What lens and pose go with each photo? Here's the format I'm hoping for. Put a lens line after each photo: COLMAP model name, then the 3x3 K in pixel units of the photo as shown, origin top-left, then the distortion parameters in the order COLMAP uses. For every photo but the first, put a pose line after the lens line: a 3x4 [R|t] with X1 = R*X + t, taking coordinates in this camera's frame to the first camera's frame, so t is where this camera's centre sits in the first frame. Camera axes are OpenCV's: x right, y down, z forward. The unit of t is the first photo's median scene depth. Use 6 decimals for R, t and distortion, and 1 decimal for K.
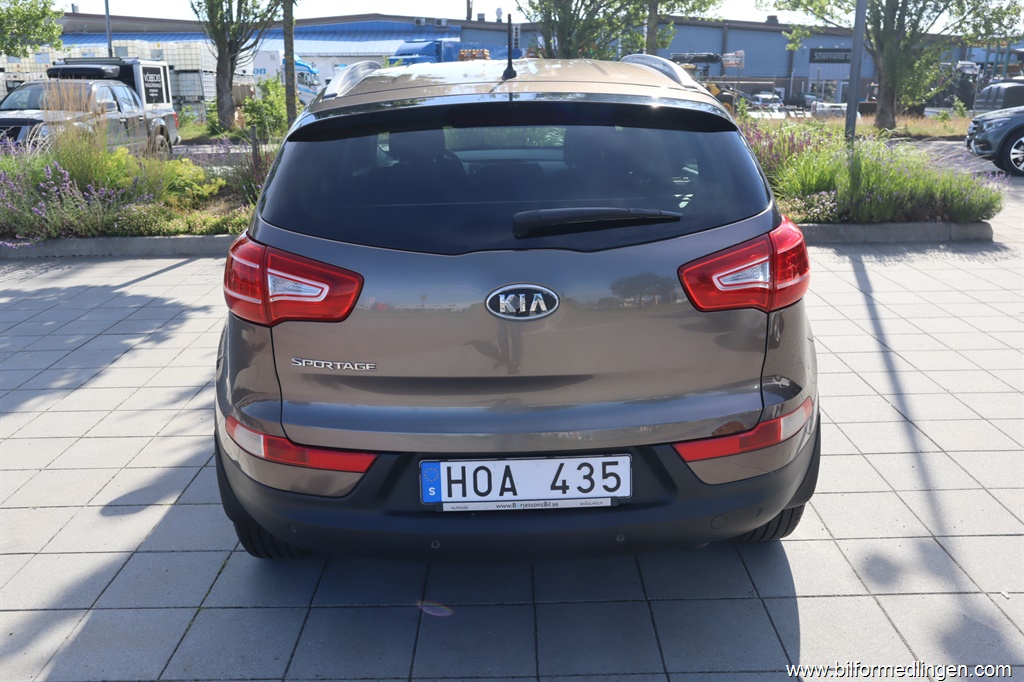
lens RADIAL K [[887.2, 0, 512.0], [0, 887.2, 341.0], [0, 0, 1]] dist [-0.053419, 0.079146]
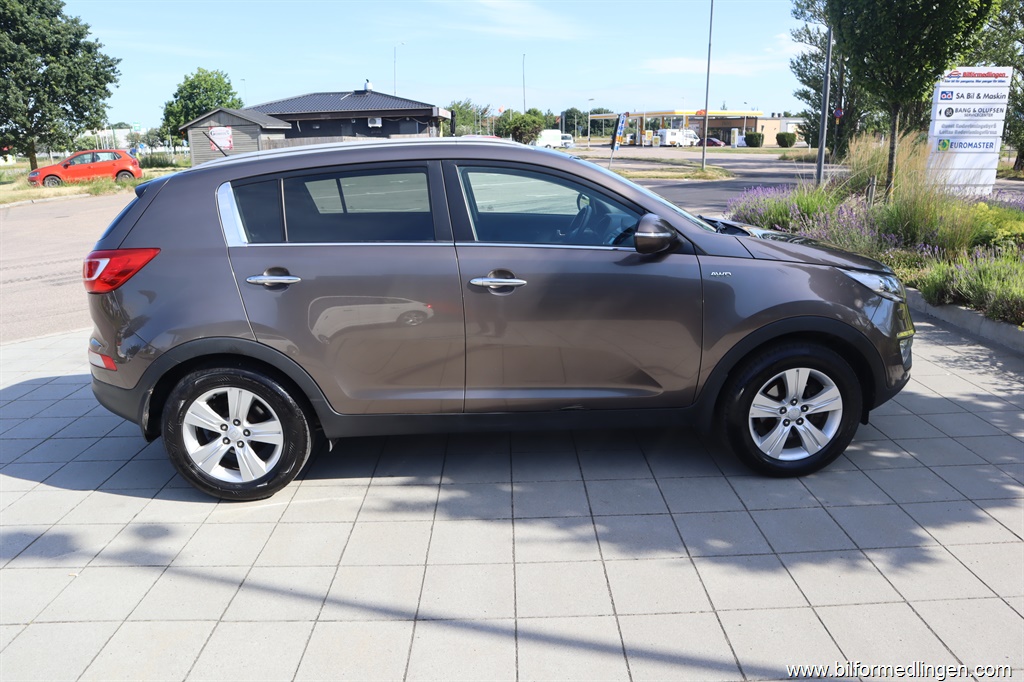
lens RADIAL K [[713.9, 0, 512.0], [0, 713.9, 341.0], [0, 0, 1]] dist [-0.126844, 0.079326]
pose [[0.020408, 0.285619, -0.958126, 0.224857], [-0.271785, 0.923822, 0.269603, -0.073595], [0.962141, 0.254902, 0.096481, 0.224394]]
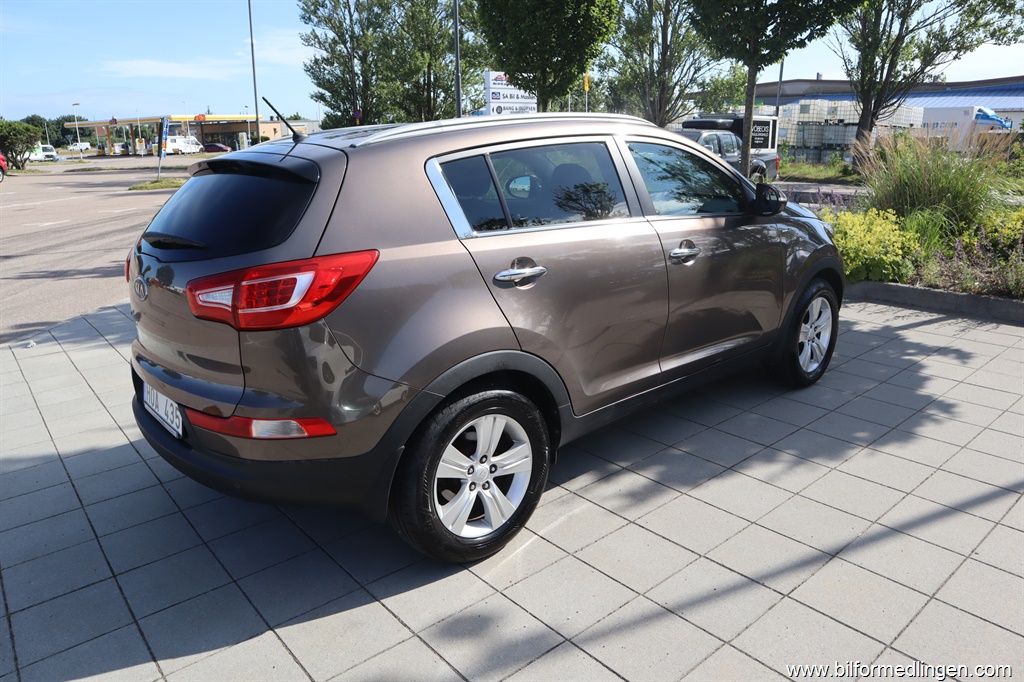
lens RADIAL K [[713.9, 0, 512.0], [0, 713.9, 341.0], [0, 0, 1]] dist [-0.126844, 0.079326]
pose [[0.646431, 0.214156, -0.732300, 0.160255], [-0.208894, 0.972803, 0.100089, -0.024361], [0.733819, 0.088273, 0.673586, 0.077870]]
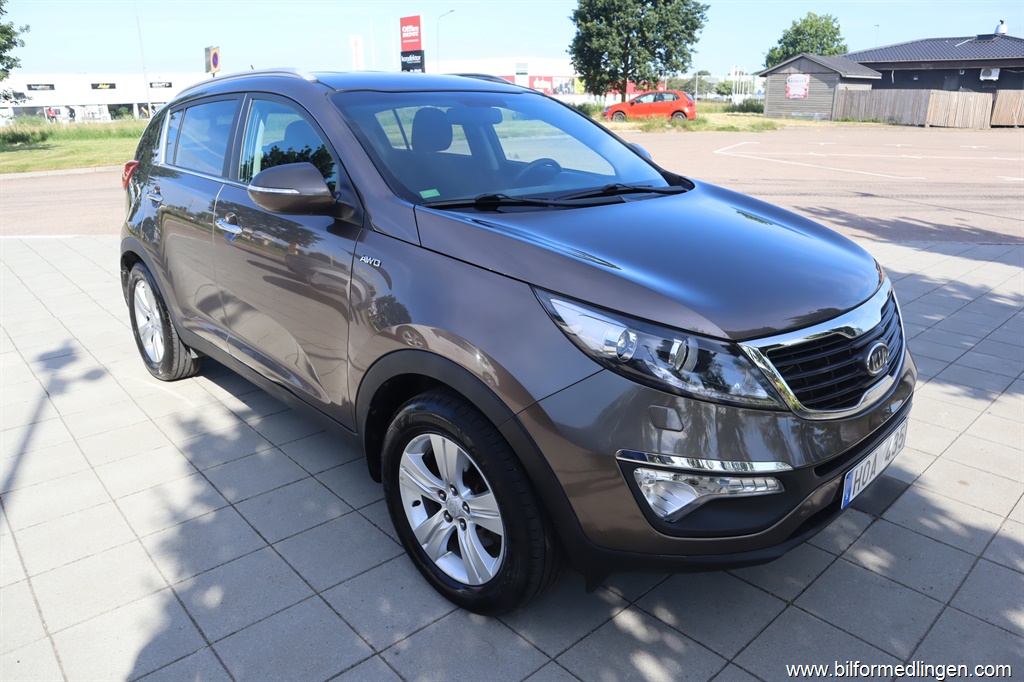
lens RADIAL K [[713.9, 0, 512.0], [0, 713.9, 341.0], [0, 0, 1]] dist [-0.126844, 0.079326]
pose [[-0.734562, 0.237748, -0.635527, 0.110516], [-0.181972, 0.833274, 0.522054, -0.112849], [0.653685, 0.499129, -0.568828, 0.383452]]
